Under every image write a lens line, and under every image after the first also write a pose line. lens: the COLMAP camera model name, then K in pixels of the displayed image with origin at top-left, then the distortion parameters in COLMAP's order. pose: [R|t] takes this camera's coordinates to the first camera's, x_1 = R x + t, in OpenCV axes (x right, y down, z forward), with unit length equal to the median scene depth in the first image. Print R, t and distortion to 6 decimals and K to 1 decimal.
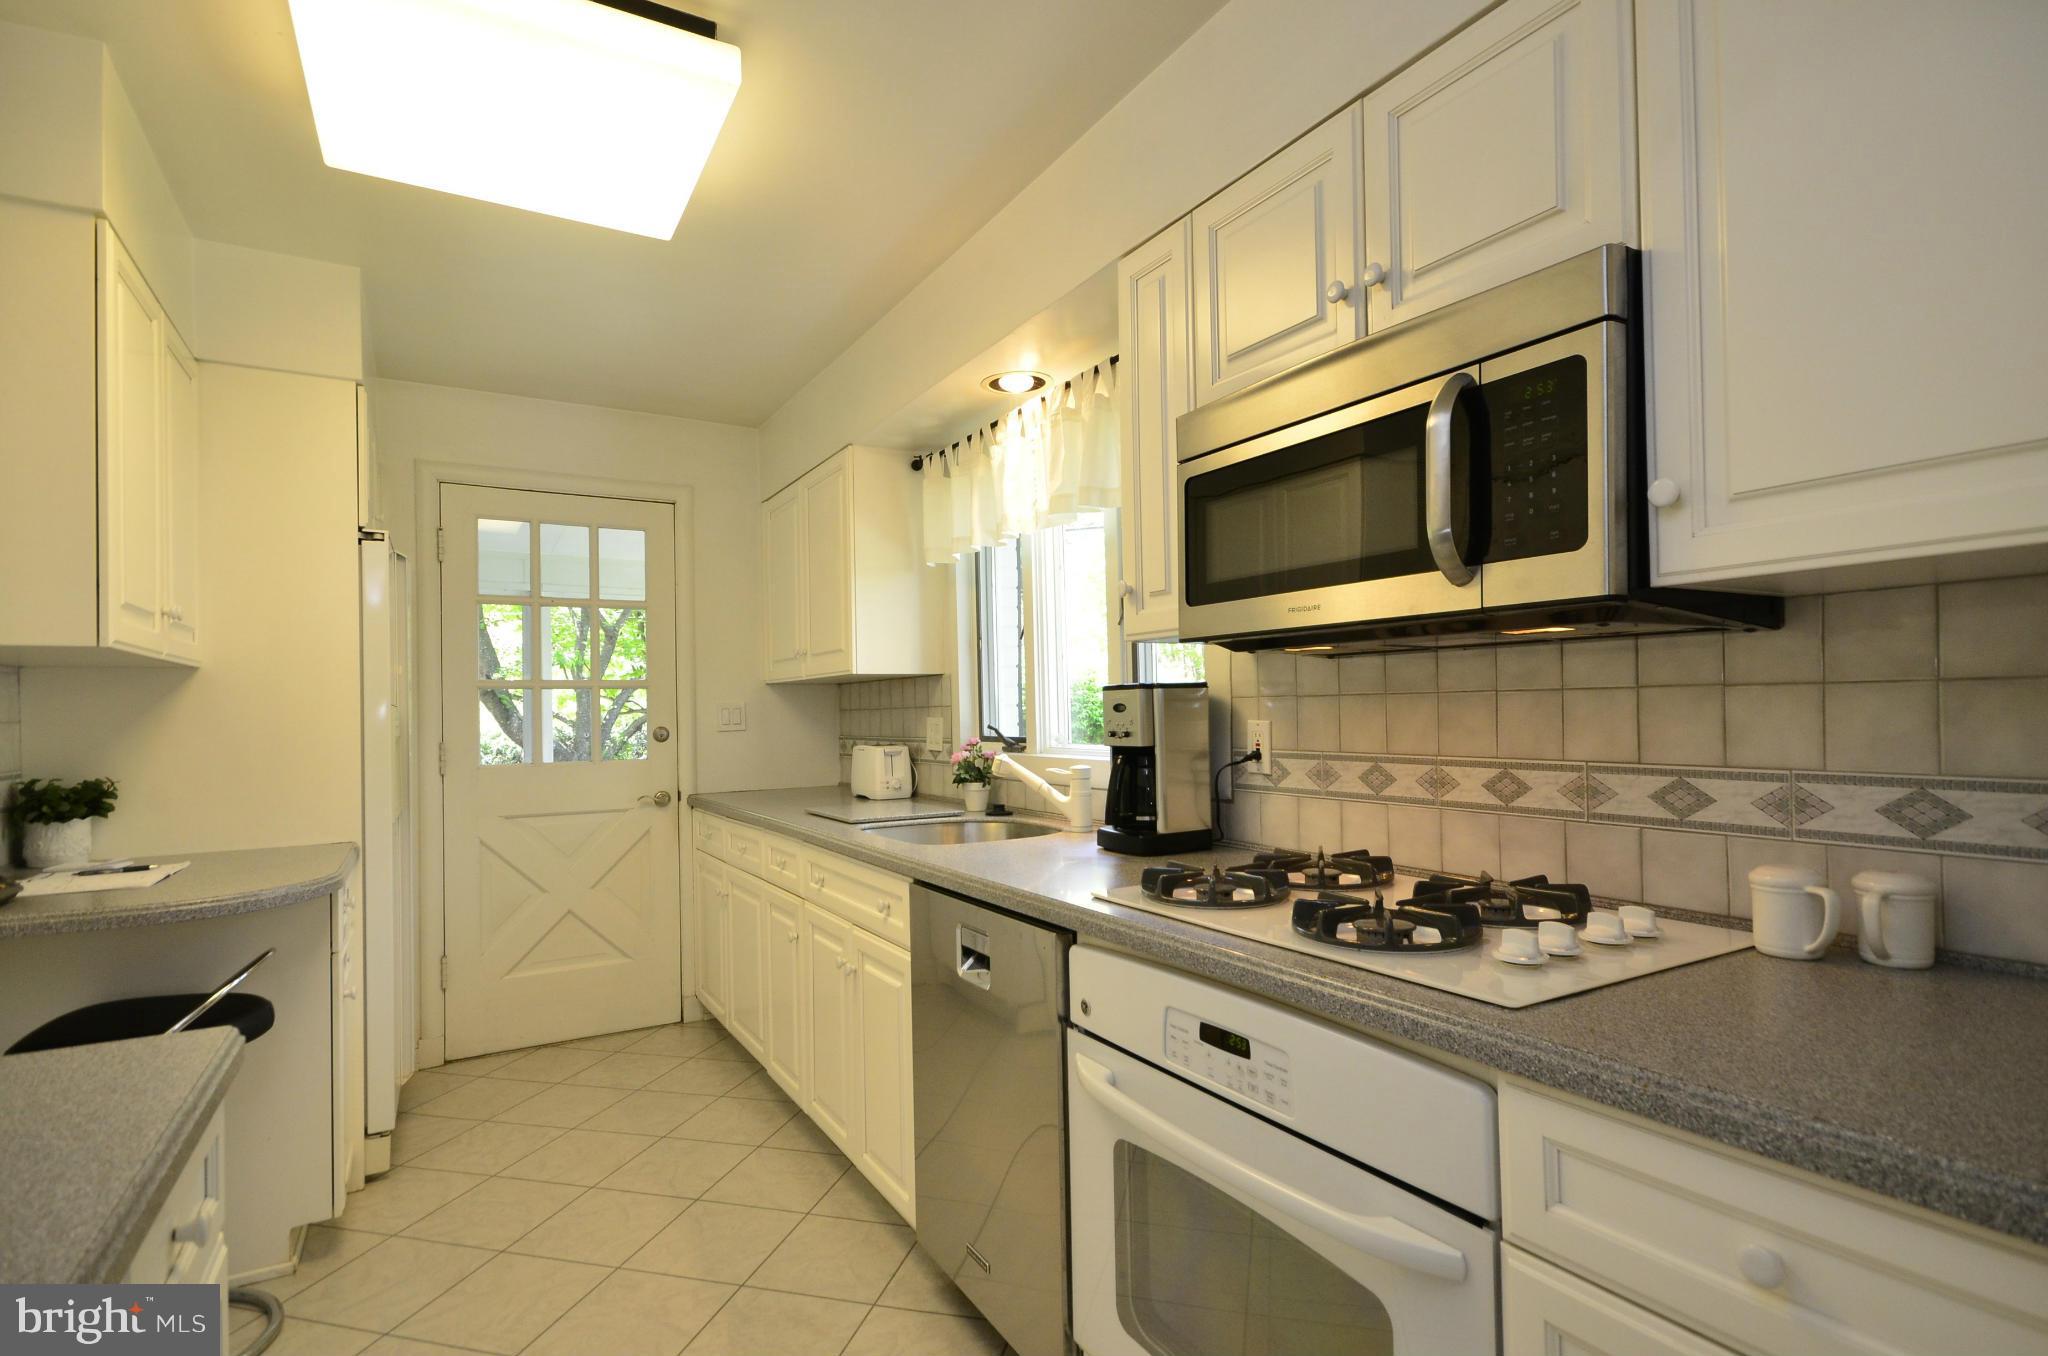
lens RADIAL K [[999.0, 0, 1022.5], [0, 999.0, 699.1], [0, 0, 1]] dist [0.008511, 0.001076]
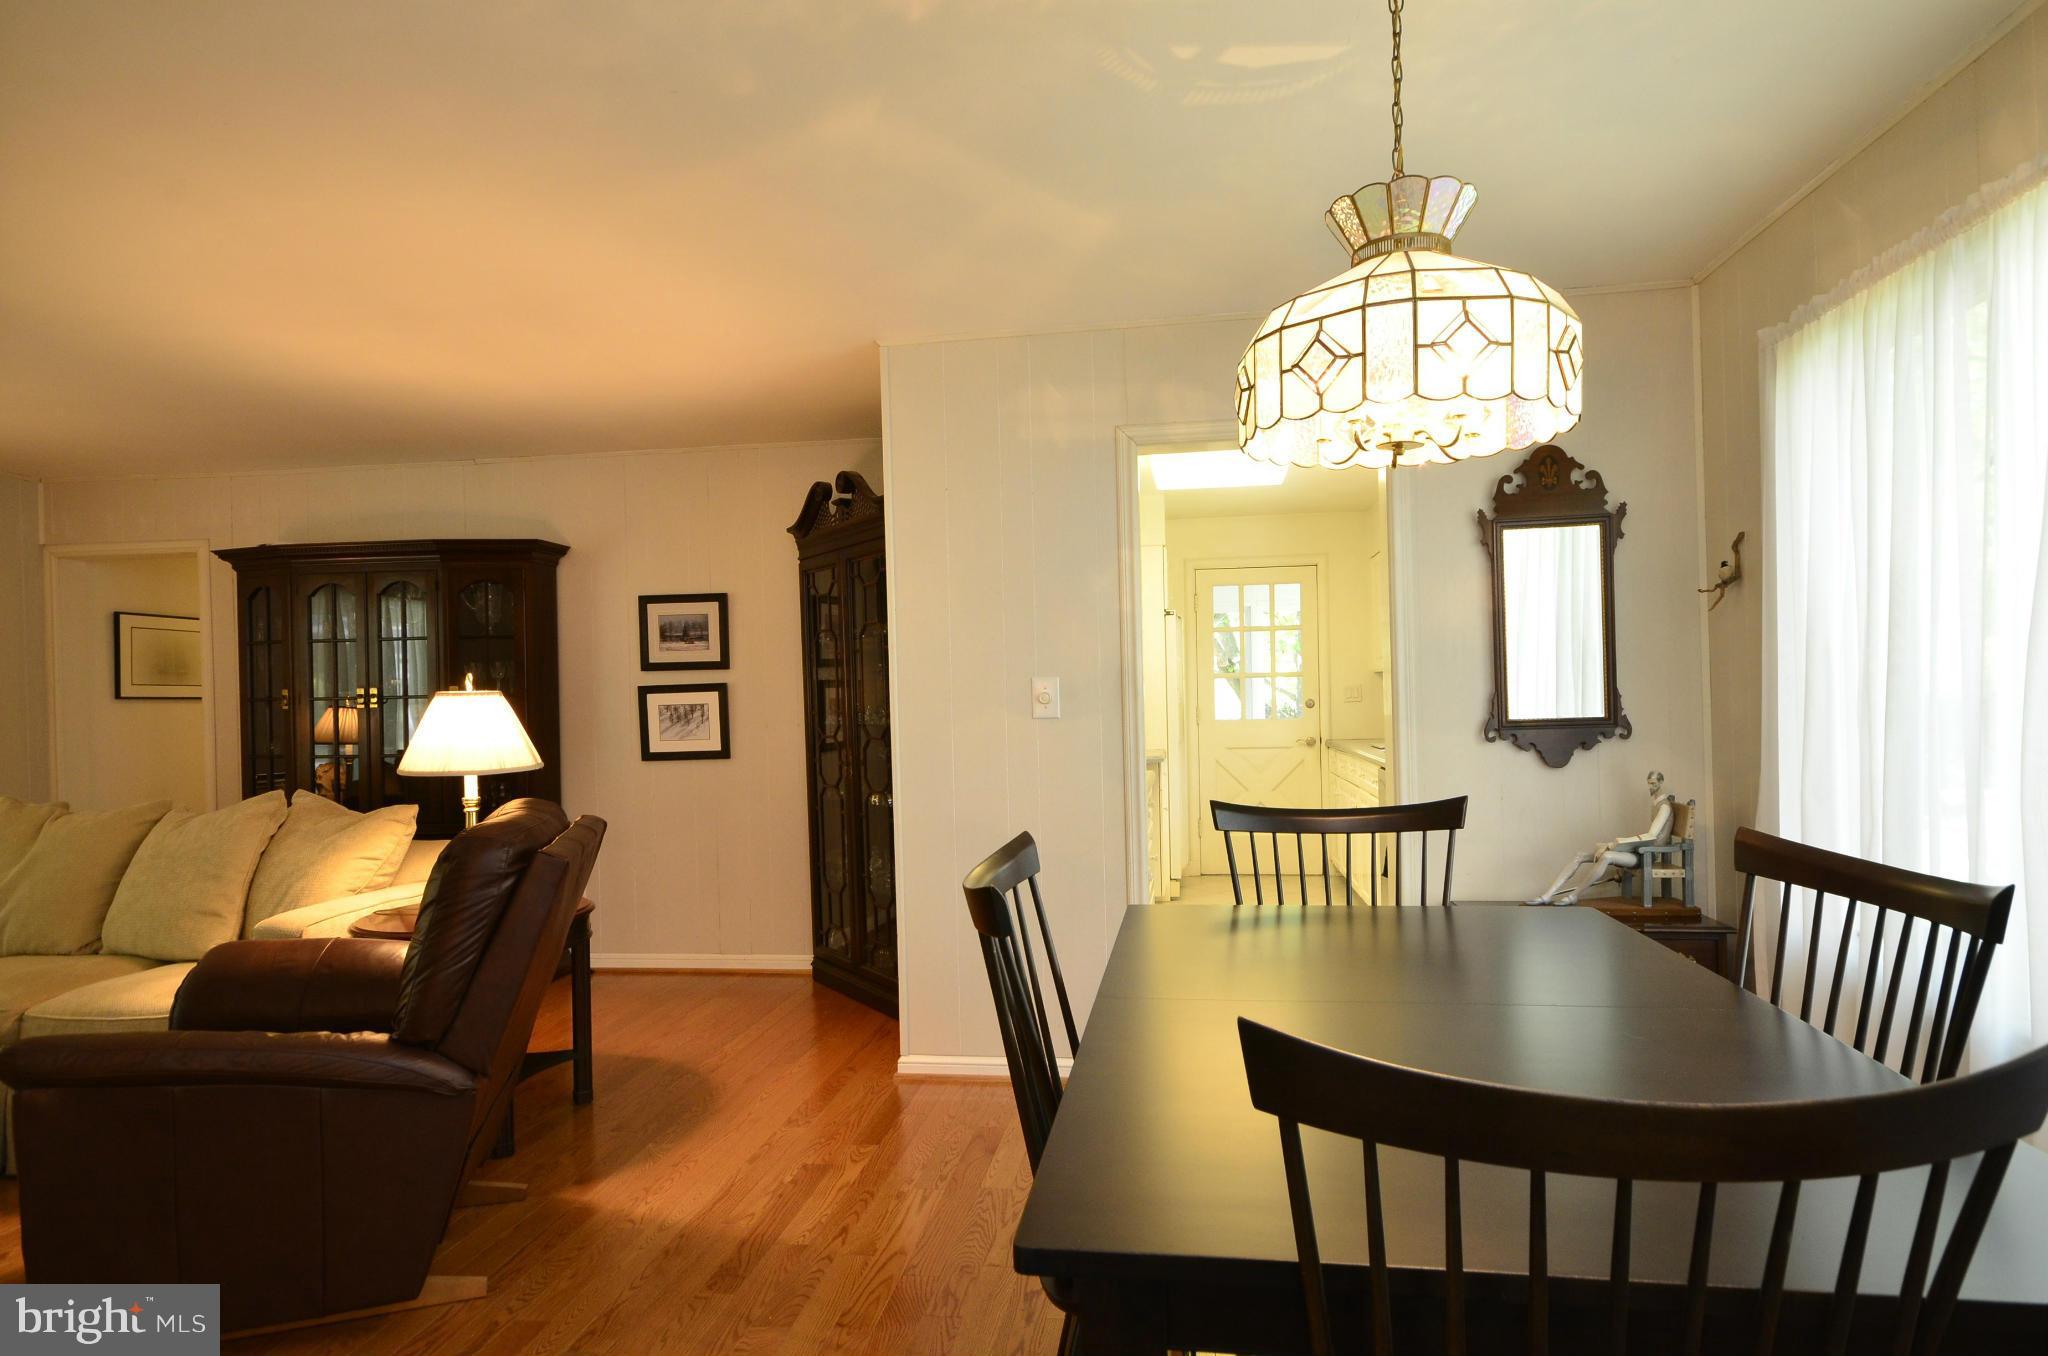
lens RADIAL K [[1152.3, 0, 1031.1], [0, 1152.3, 695.9], [0, 0, 1]] dist [0.020876, 0.001087]
pose [[0.783806, -0.001131, -0.621004, 0.922530], [0.014378, 0.999763, 0.016327, -0.032482], [0.620839, -0.021726, 0.783637, -1.580302]]
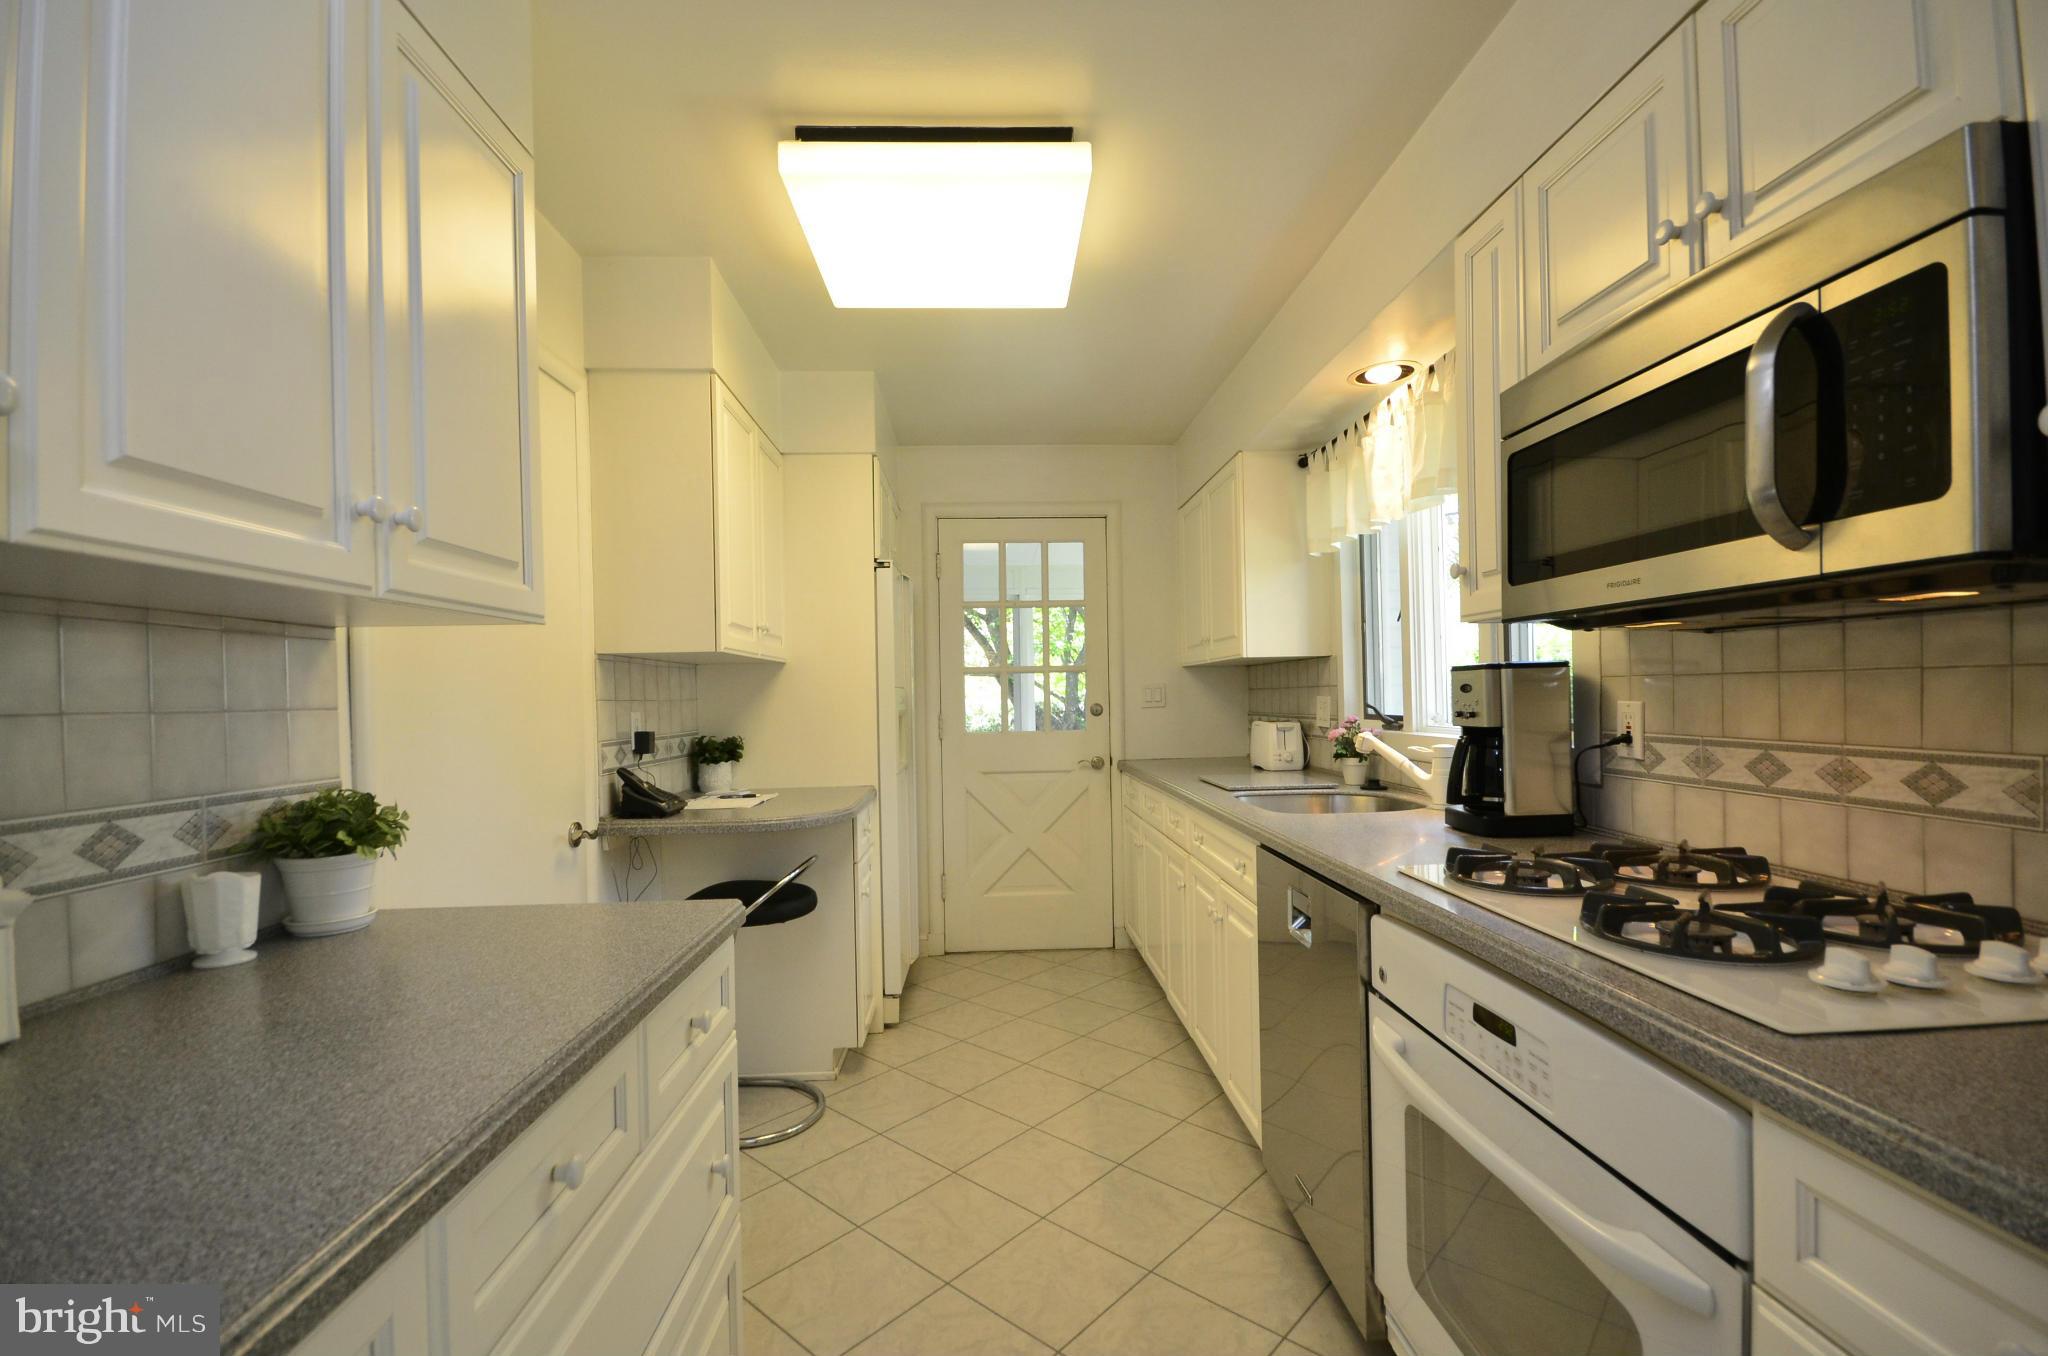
lens RADIAL K [[894.4, 0, 1022.0], [0, 894.4, 698.2], [0, 0, 1]] dist [0.001984, -0.007737]
pose [[0.883730, 0.001890, -0.467993, 0.126051], [0.008895, 0.999743, 0.020834, -0.004055], [0.467912, -0.022575, 0.883487, -0.000115]]
